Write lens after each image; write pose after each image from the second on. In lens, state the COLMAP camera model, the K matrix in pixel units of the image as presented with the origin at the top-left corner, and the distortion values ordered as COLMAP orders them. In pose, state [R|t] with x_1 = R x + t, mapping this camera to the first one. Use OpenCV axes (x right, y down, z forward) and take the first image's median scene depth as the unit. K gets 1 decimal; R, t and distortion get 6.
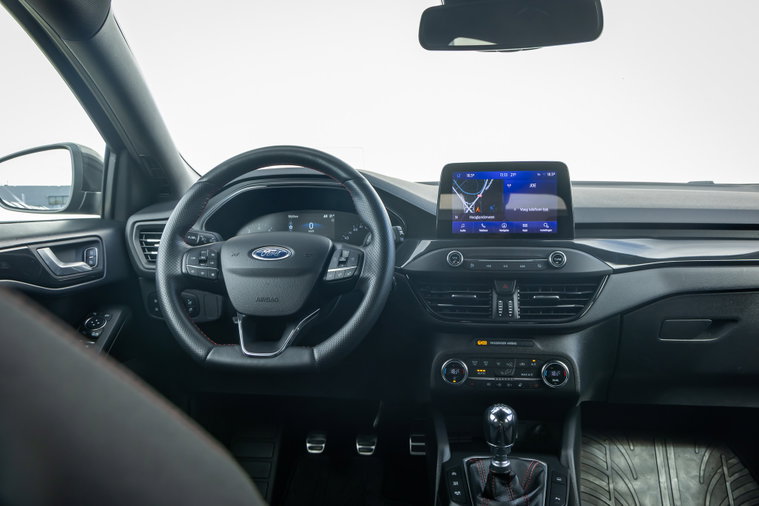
lens RADIAL K [[669.0, 0, 377.8], [0, 669.0, 253.3], [0, 0, 1]] dist [-0.001911, 0.001551]
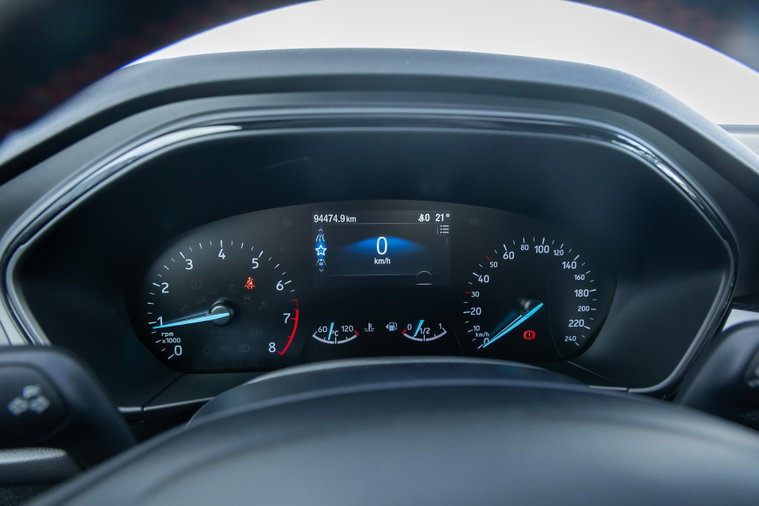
lens RADIAL K [[516.2, 0, 396.9], [0, 516.2, 247.3], [0, 0, 1]] dist [0.001616, 0.007680]
pose [[0.969972, -0.032229, 0.241073, -0.177409], [-0.003146, 0.989436, 0.144937, -0.089515], [-0.243198, -0.141343, 0.959623, 0.842006]]
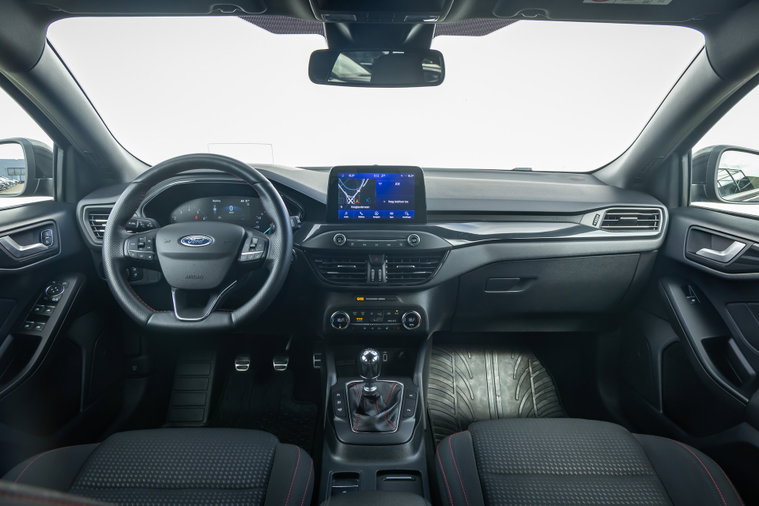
lens RADIAL K [[516.2, 0, 378.1], [0, 516.2, 255.2], [0, 0, 1]] dist [0.001616, 0.007680]
pose [[0.989031, -0.014135, 0.147027, 0.037543], [-0.005307, 0.991367, 0.131006, -0.094675], [-0.147610, -0.130350, 0.980418, -0.034299]]
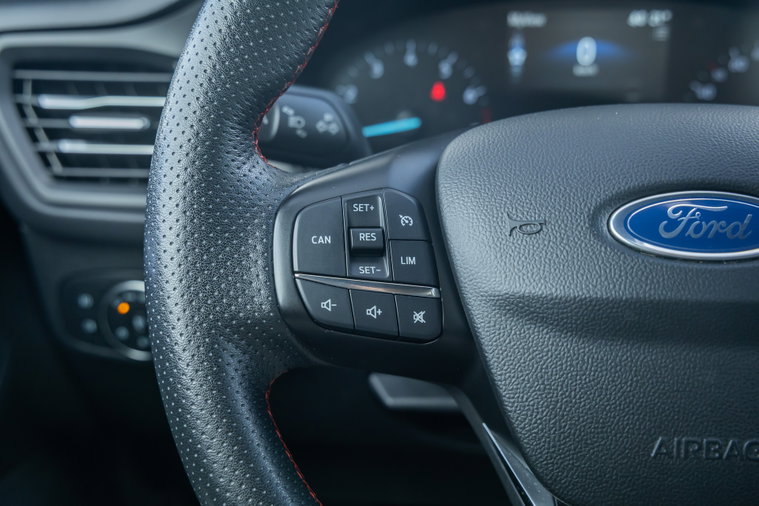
lens RADIAL K [[953.3, 0, 382.6], [0, 953.3, 252.2], [0, 0, 1]] dist [0.074743, 0.000000]
pose [[0.997066, -0.012708, 0.075491, -0.257145], [-0.003835, 0.976595, 0.215050, -0.051619], [-0.076457, -0.214709, 0.973681, 0.636082]]
